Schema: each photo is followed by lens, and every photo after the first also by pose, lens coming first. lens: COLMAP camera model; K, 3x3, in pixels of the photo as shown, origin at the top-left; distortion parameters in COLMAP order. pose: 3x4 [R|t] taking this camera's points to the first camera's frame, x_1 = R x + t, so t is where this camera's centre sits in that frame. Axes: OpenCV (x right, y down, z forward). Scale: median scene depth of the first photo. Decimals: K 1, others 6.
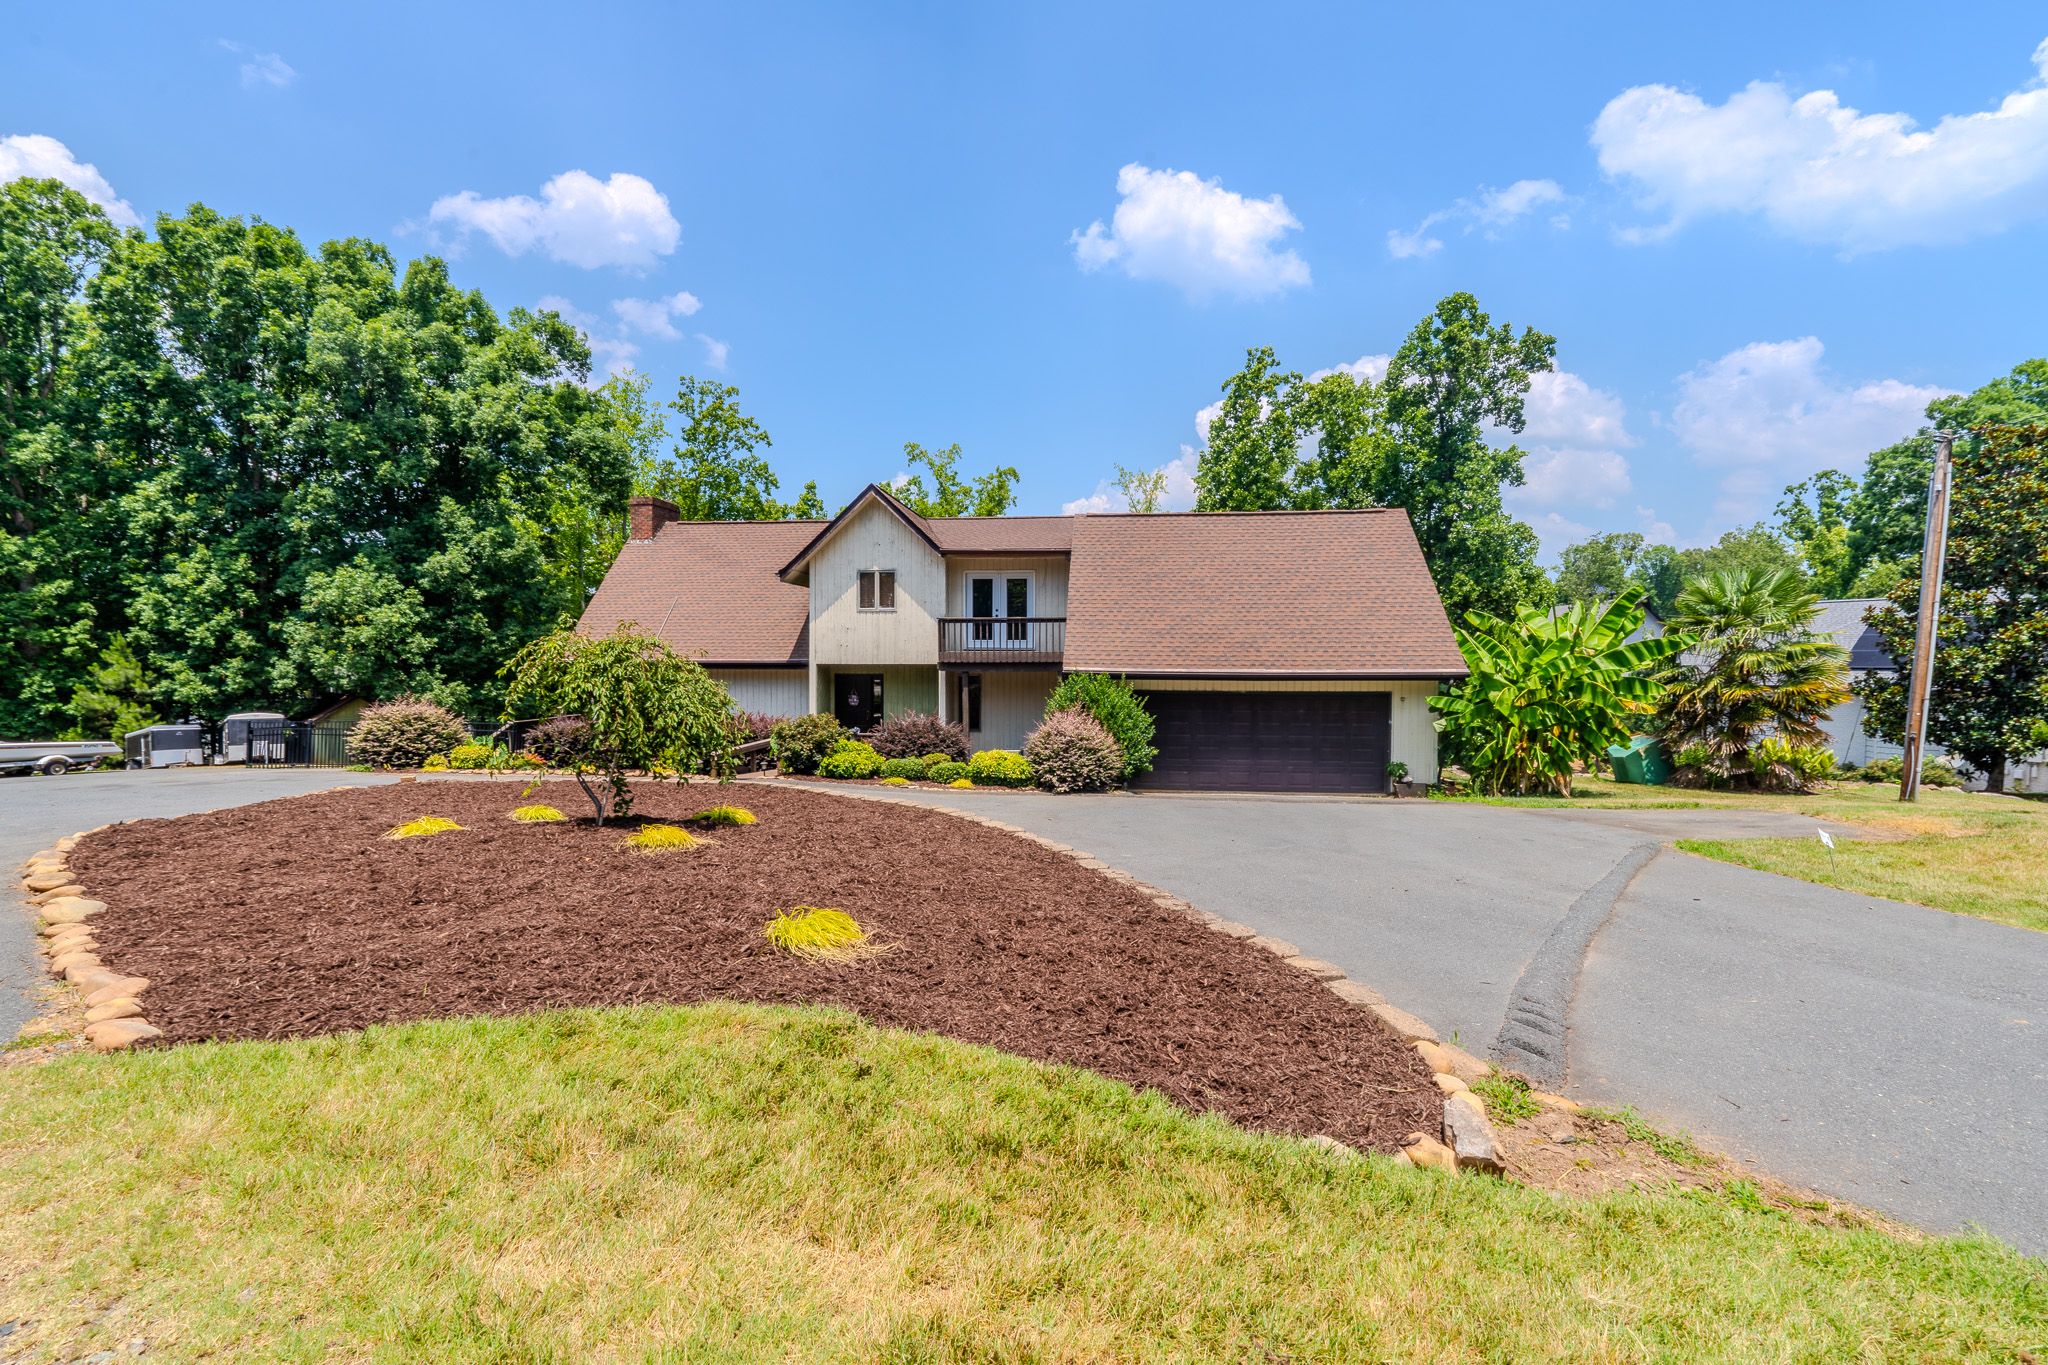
lens RADIAL K [[905.3, 0, 1020.1], [0, 905.3, 682.1], [0, 0, 1]] dist [-0.002289, -0.000008]
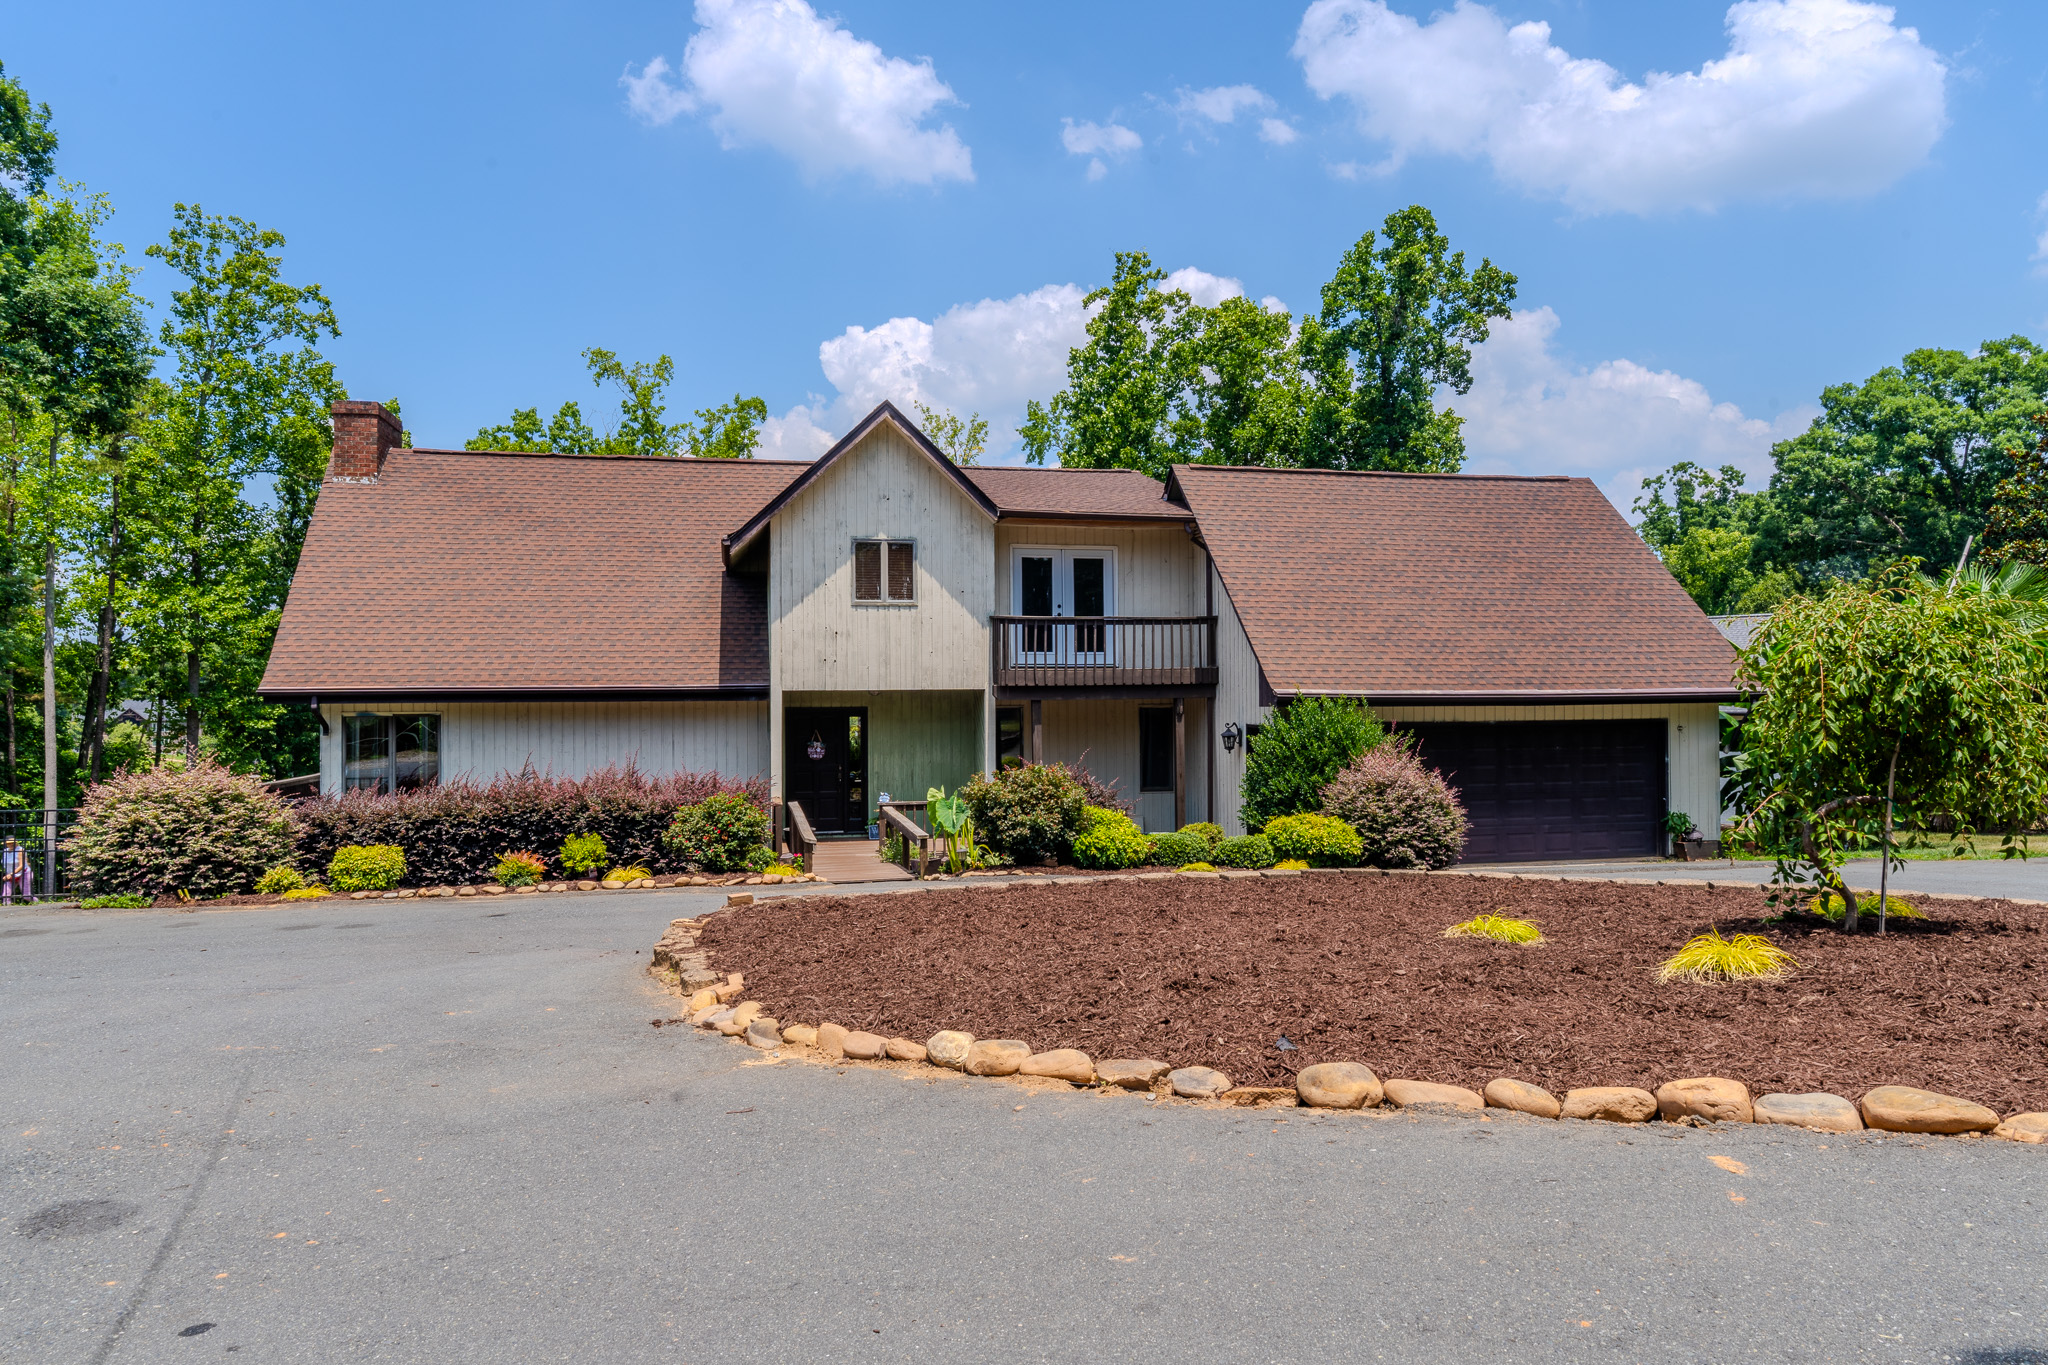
lens RADIAL K [[1324.4, 0, 1014.0], [0, 1324.4, 682.0], [0, 0, 1]] dist [0.001253, 0.000057]
pose [[0.946724, -0.005991, 0.321992, -0.219993], [0.017475, 0.999310, -0.032788, 0.003371], [-0.321573, 0.036668, 0.946175, 0.067815]]
